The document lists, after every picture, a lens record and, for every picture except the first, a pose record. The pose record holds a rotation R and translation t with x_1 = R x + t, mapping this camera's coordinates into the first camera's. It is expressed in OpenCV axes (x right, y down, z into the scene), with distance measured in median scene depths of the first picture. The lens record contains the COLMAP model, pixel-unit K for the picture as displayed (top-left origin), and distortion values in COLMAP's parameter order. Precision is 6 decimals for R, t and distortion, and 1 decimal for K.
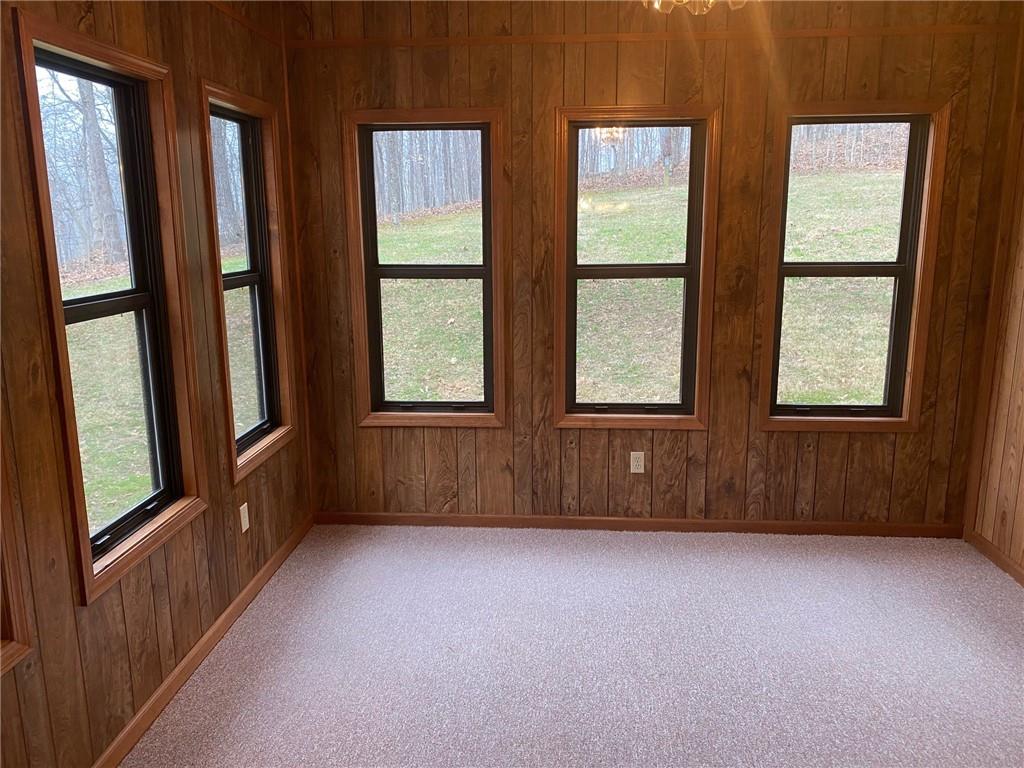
lens RADIAL K [[790.5, 0, 506.7], [0, 790.5, 380.9], [0, 0, 1]] dist [0.059886, -0.050680]
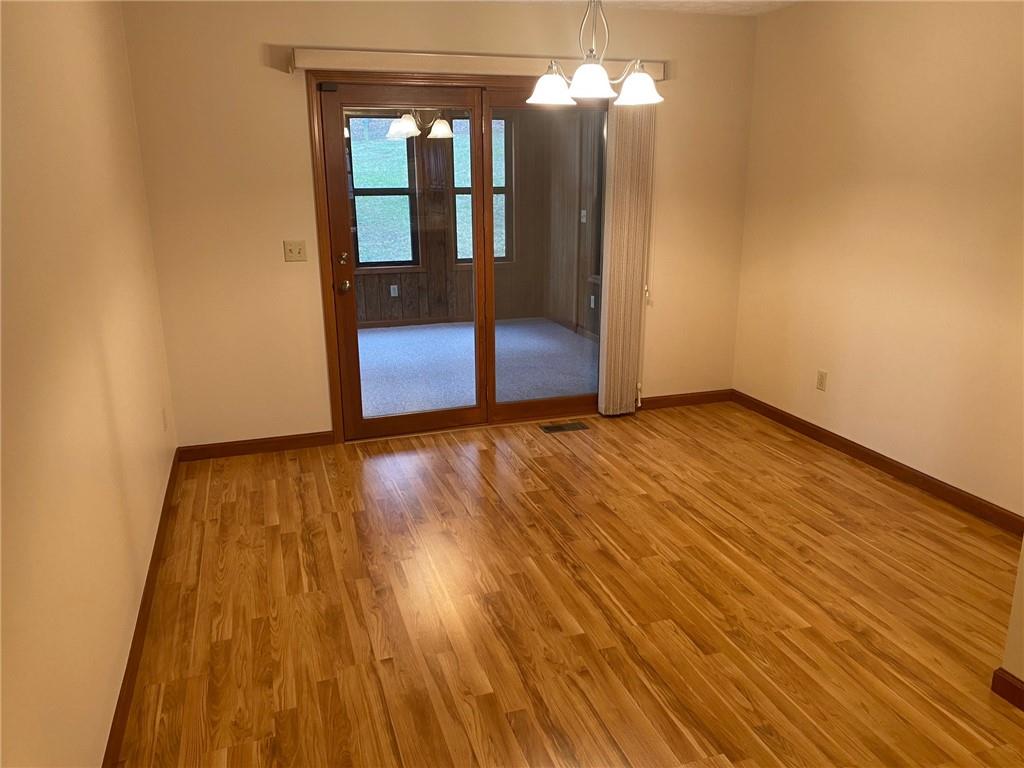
lens RADIAL K [[790.5, 0, 512.0], [0, 790.5, 389.1], [0, 0, 1]] dist [0.059886, -0.050680]
pose [[0.923954, -0.103772, 0.368159, -0.318000], [0.077547, 0.993327, 0.085370, 0.200609], [-0.374562, -0.050328, 0.925835, -0.957281]]
